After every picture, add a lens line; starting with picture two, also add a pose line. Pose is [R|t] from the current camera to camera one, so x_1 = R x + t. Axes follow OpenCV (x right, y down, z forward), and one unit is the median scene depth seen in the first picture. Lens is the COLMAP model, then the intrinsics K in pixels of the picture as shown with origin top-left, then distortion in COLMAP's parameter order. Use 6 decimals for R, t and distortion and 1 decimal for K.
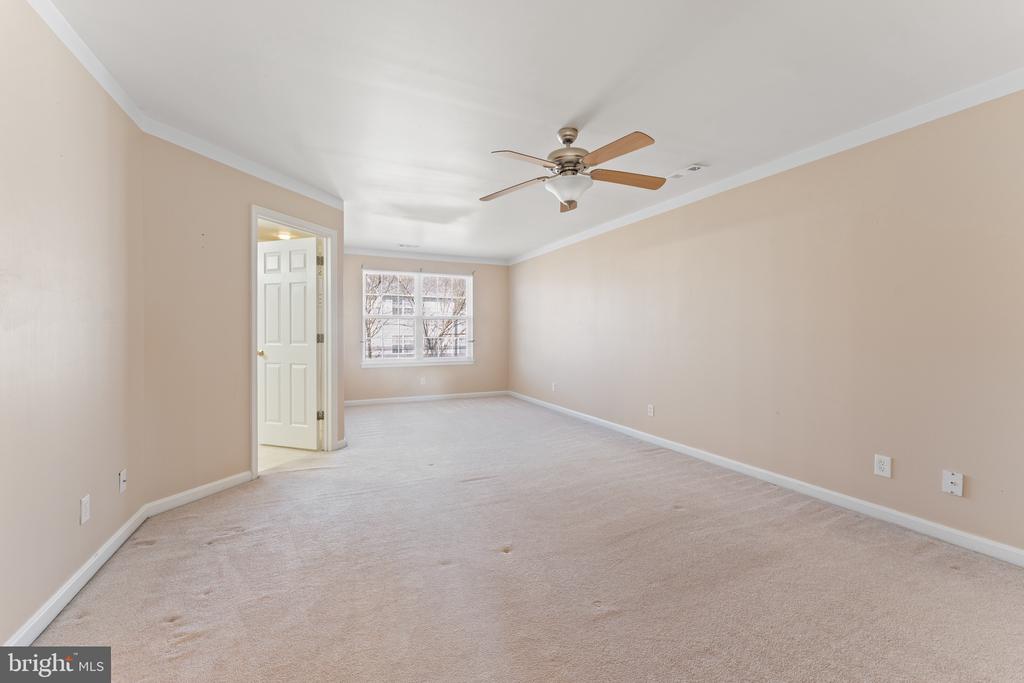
lens RADIAL K [[406.1, 0, 508.7], [0, 406.1, 336.6], [0, 0, 1]] dist [-0.001443, 0.000041]
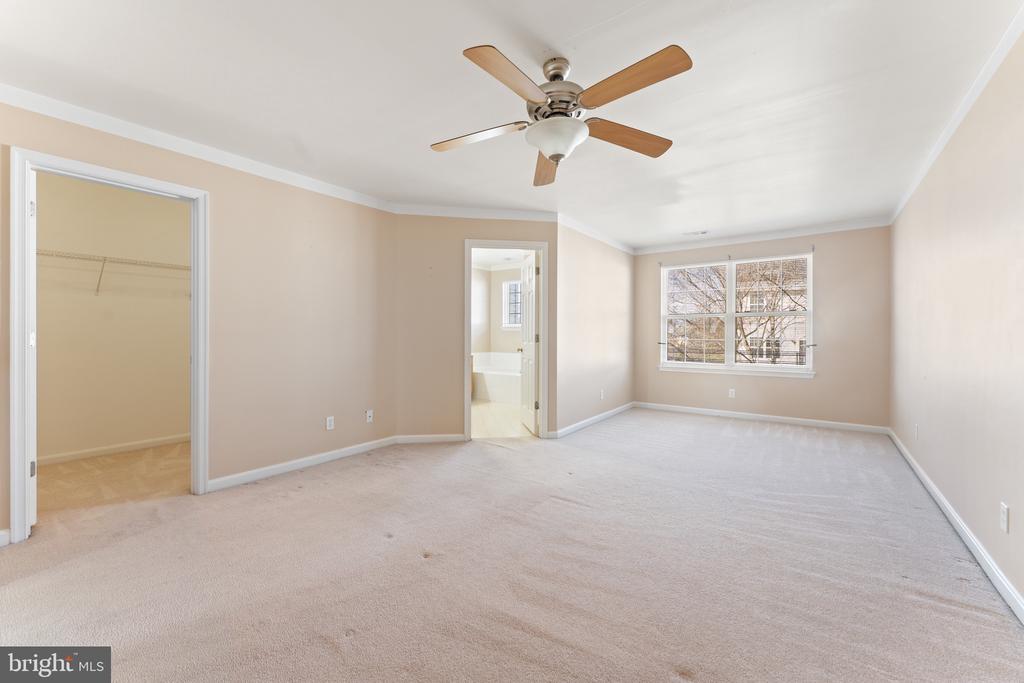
lens RADIAL K [[406.1, 0, 508.7], [0, 406.1, 336.6], [0, 0, 1]] dist [-0.001443, 0.000041]
pose [[0.485517, 0.005871, -0.874208, 0.556449], [-0.008209, 0.999964, 0.002156, -0.002916], [0.874189, 0.006129, 0.485548, 0.409963]]
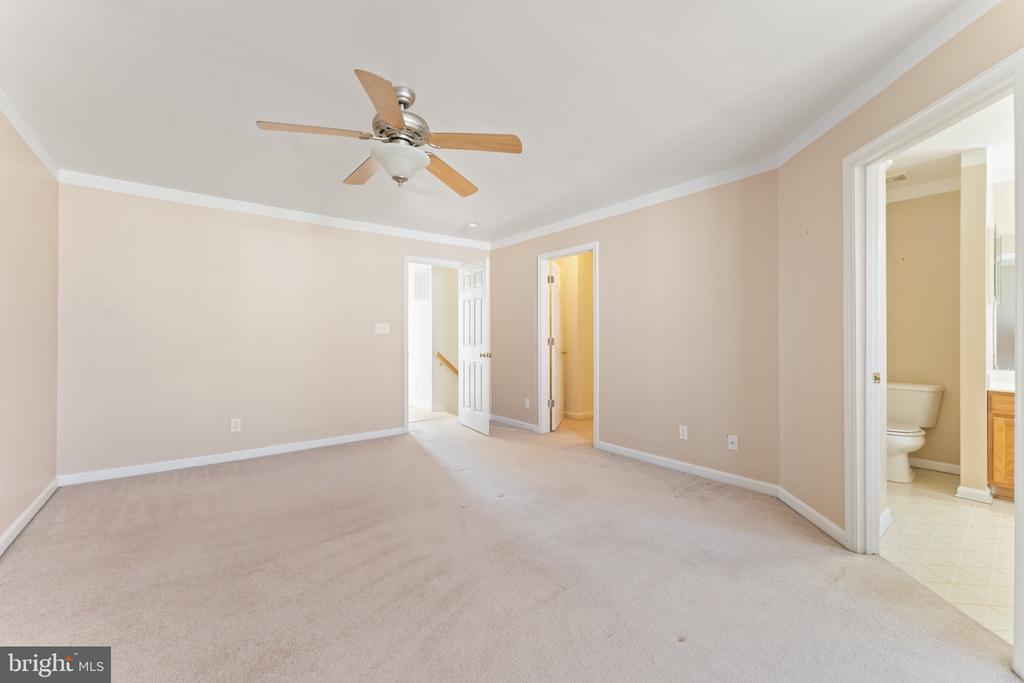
lens RADIAL K [[379.8, 0, 481.2], [0, 379.8, 337.7], [0, 0, 1]] dist [-0.000174, 0.000022]
pose [[-0.968866, -0.002011, -0.247576, 0.130609], [-0.003184, 0.999986, 0.004336, -0.009984], [0.247563, 0.004989, -0.968859, 1.308697]]
